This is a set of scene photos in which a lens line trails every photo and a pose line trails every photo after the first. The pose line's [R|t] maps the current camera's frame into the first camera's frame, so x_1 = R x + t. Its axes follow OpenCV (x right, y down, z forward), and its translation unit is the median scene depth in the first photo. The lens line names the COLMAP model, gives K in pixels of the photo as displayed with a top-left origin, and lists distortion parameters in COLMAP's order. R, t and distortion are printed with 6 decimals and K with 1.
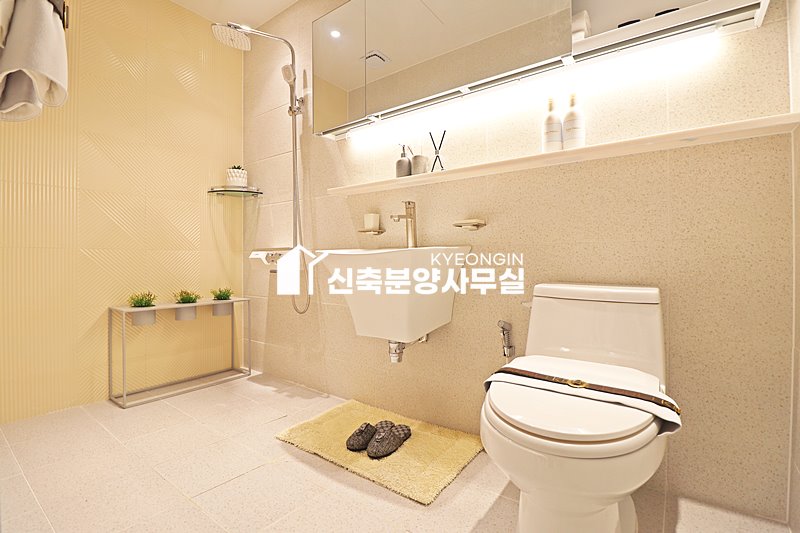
lens RADIAL K [[371.2, 0, 399.1], [0, 371.2, 264.3], [0, 0, 1]] dist [-0.002434, -0.011045]
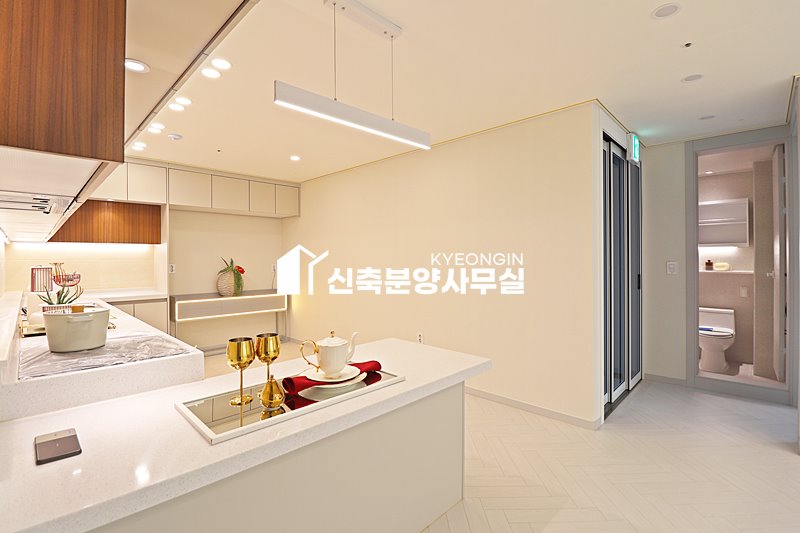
lens RADIAL K [[371.2, 0, 399.2], [0, 371.2, 258.7], [0, 0, 1]] dist [-0.002434, -0.011045]
pose [[0.990093, -0.003410, -0.140373, -2.784705], [0.003870, 0.999988, 0.003004, -0.611672], [0.140361, -0.003517, 0.990094, -4.128448]]
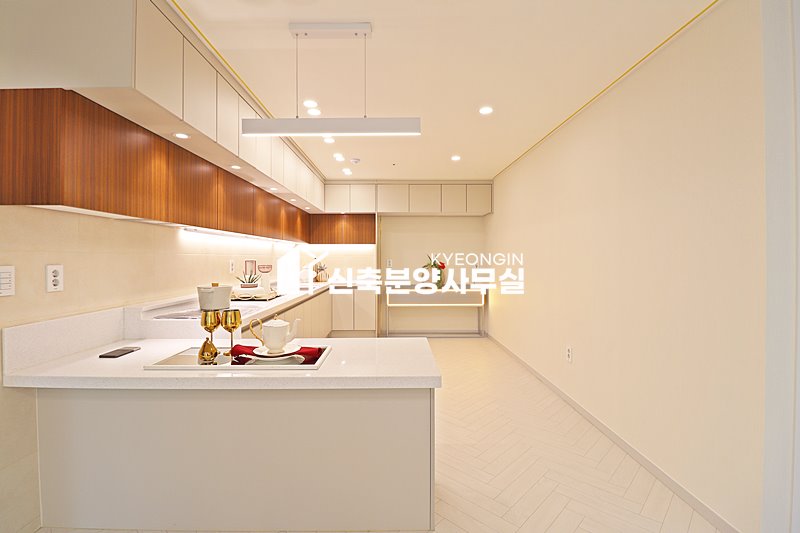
lens RADIAL K [[371.2, 0, 396.6], [0, 371.2, 258.3], [0, 0, 1]] dist [-0.002434, -0.011045]
pose [[0.603306, 0.003929, -0.797500, -1.441774], [0.002251, 0.999975, 0.006630, -0.601376], [0.797507, -0.005795, 0.603282, -3.268228]]
